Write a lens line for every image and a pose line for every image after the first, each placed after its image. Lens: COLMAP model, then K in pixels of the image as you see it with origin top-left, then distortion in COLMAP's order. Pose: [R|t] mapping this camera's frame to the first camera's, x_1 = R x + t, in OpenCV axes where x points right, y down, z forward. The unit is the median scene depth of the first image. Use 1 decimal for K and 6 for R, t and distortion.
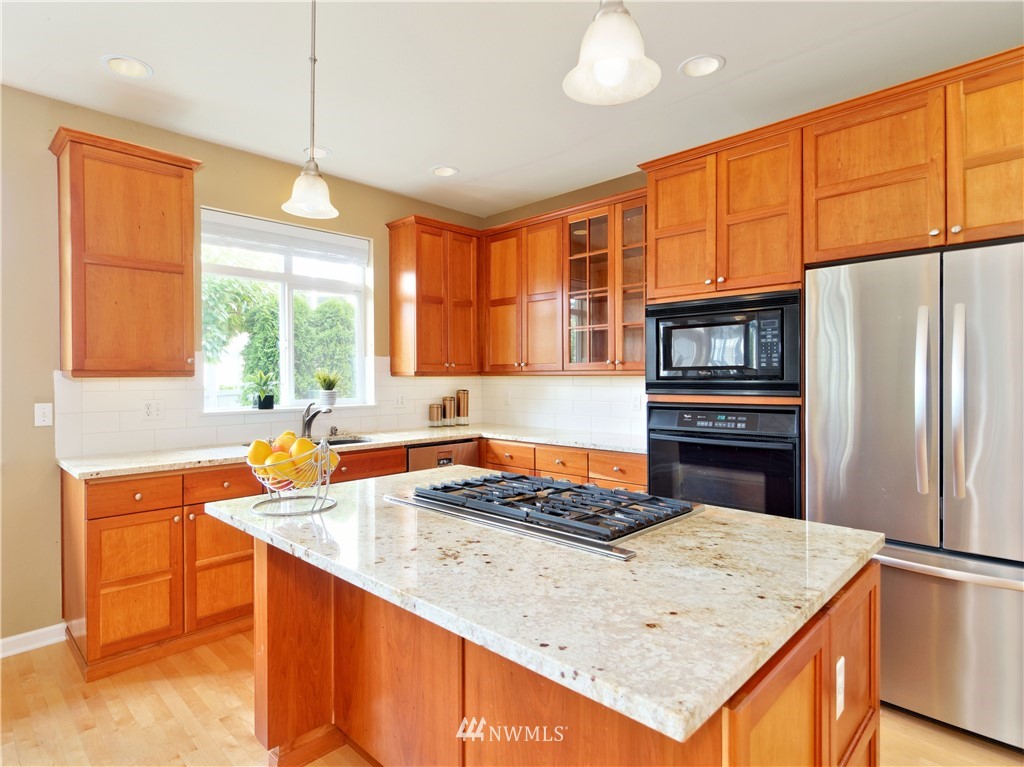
lens RADIAL K [[552.0, 0, 500.9], [0, 552.0, 385.7], [0, 0, 1]] dist [0.008944, -0.001703]
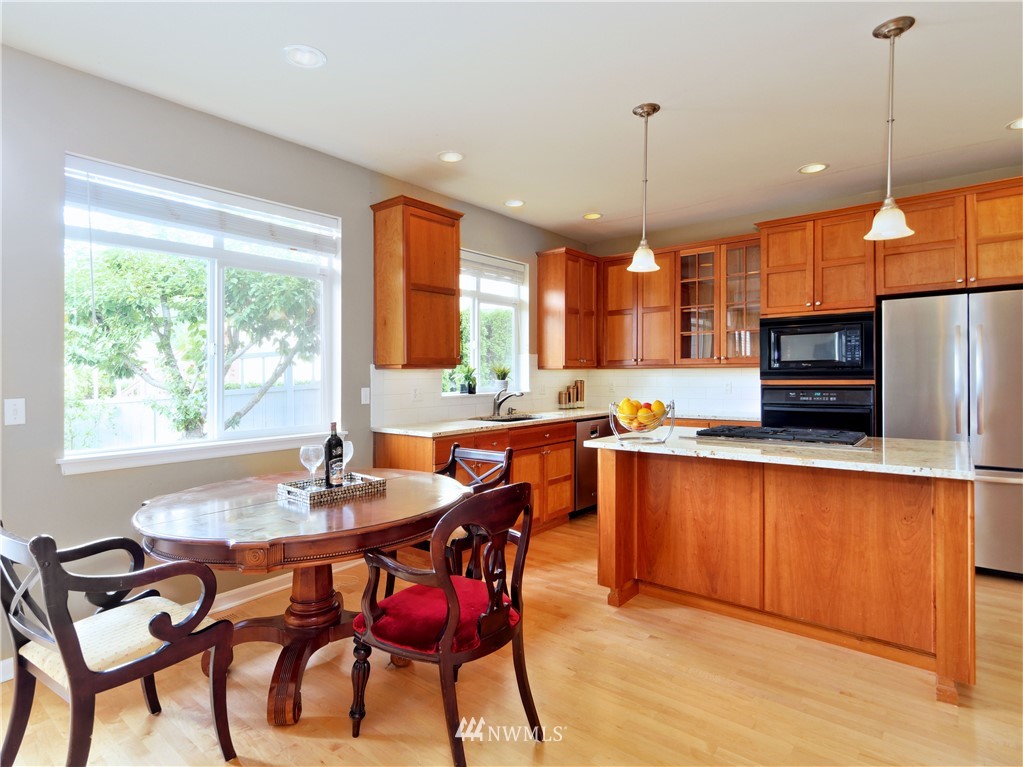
lens RADIAL K [[551.4, 0, 514.3], [0, 551.4, 380.5], [0, 0, 1]] dist [0.008944, -0.001703]
pose [[0.993419, -0.005947, 0.114380, -0.575245], [0.006603, 0.999964, -0.005351, 0.021865], [-0.114344, 0.006071, 0.993423, -0.393625]]
